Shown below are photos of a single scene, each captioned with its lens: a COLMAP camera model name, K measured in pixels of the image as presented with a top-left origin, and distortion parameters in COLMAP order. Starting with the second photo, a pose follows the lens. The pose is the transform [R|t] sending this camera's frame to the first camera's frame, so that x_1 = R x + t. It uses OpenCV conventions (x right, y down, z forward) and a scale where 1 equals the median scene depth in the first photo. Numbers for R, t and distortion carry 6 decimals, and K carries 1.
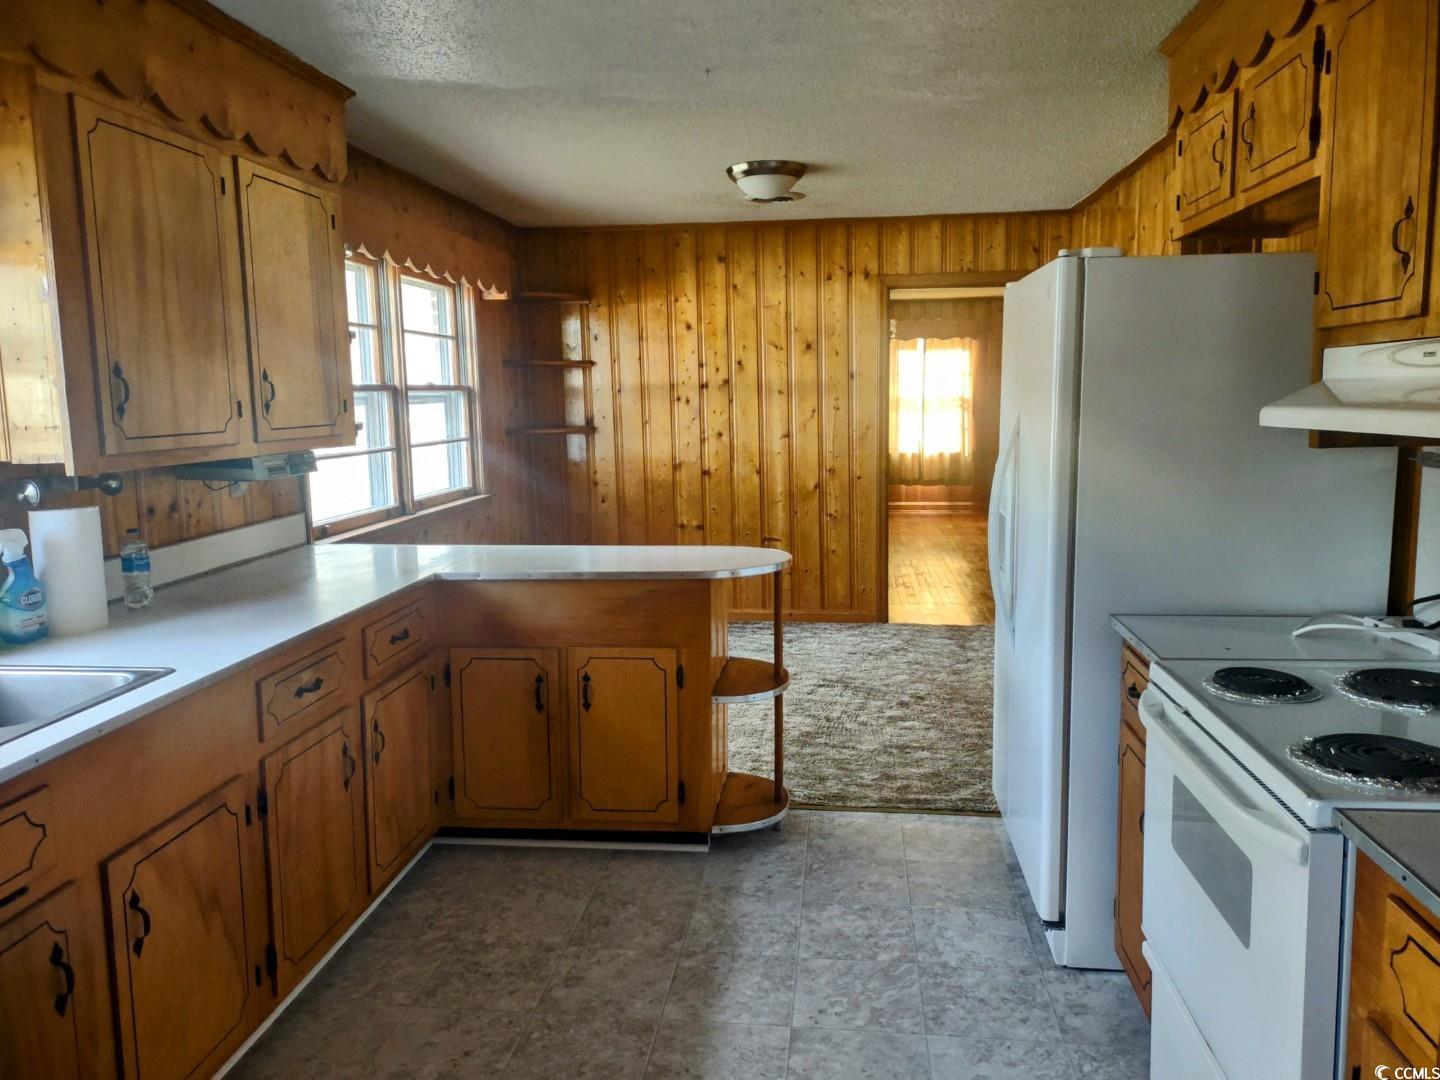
lens RADIAL K [[1188.5, 0, 720.0], [0, 1188.5, 540.0], [0, 0, 1]] dist [0.163357, 0.000653]
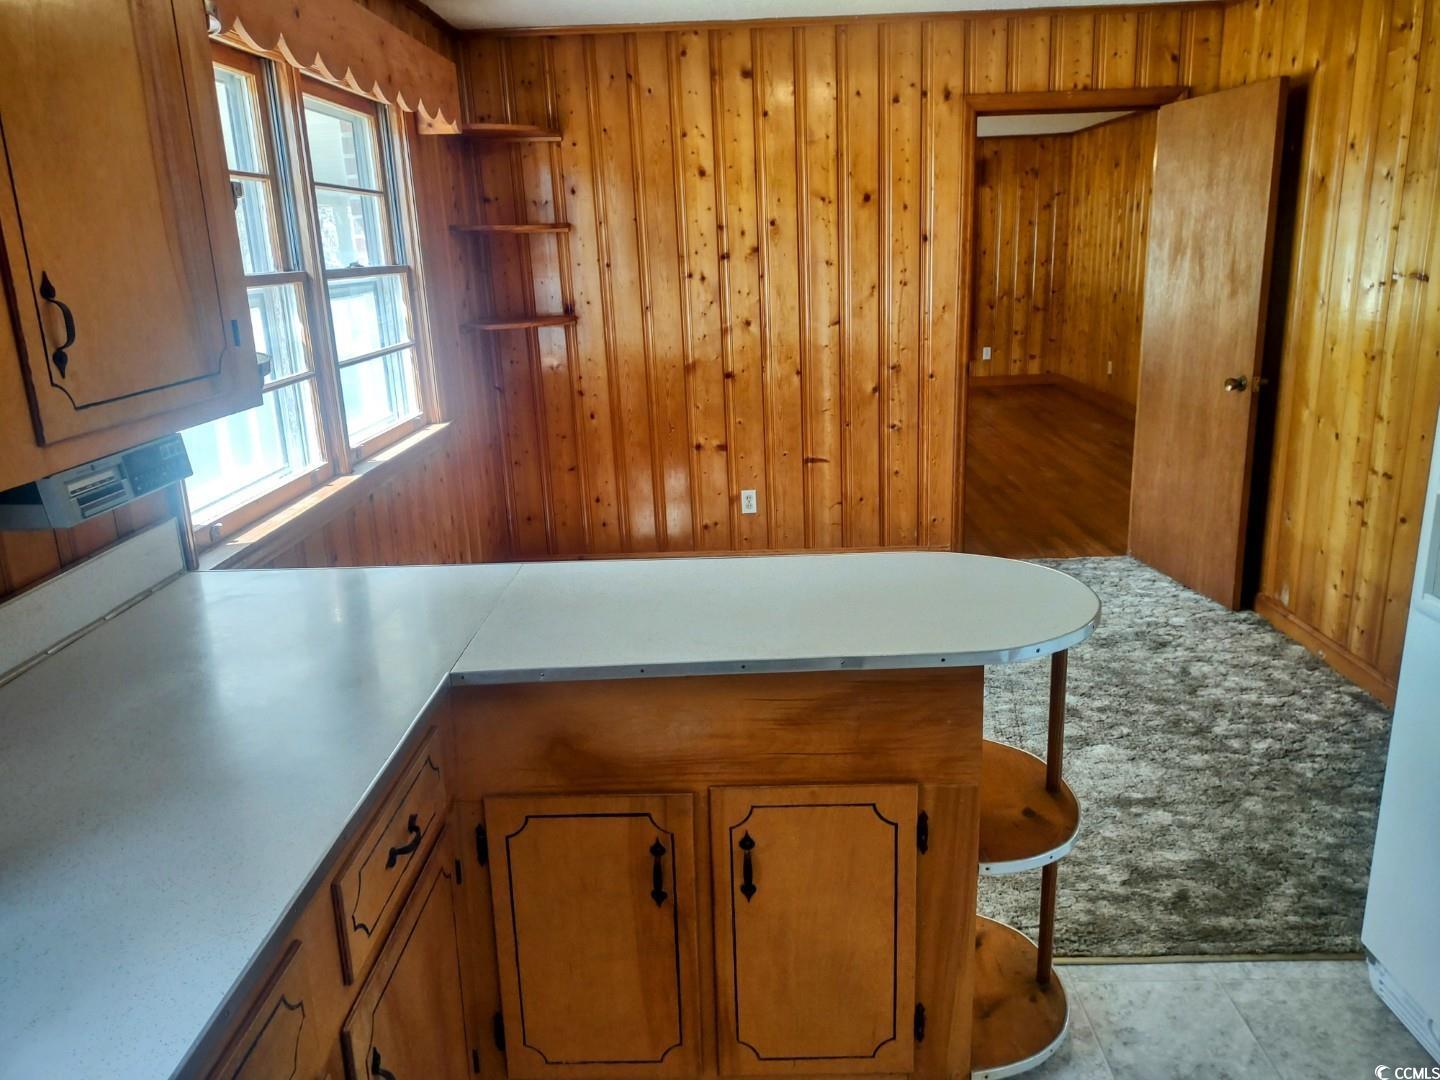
lens RADIAL K [[1110.4, 0, 720.0], [0, 1110.4, 540.0], [0, 0, 1]] dist [0.063311, -0.005387]
pose [[0.993304, -0.046901, 0.105585, -0.099559], [0.032239, 0.990113, 0.136518, -0.051148], [-0.110944, -0.132199, 0.984995, 0.307538]]
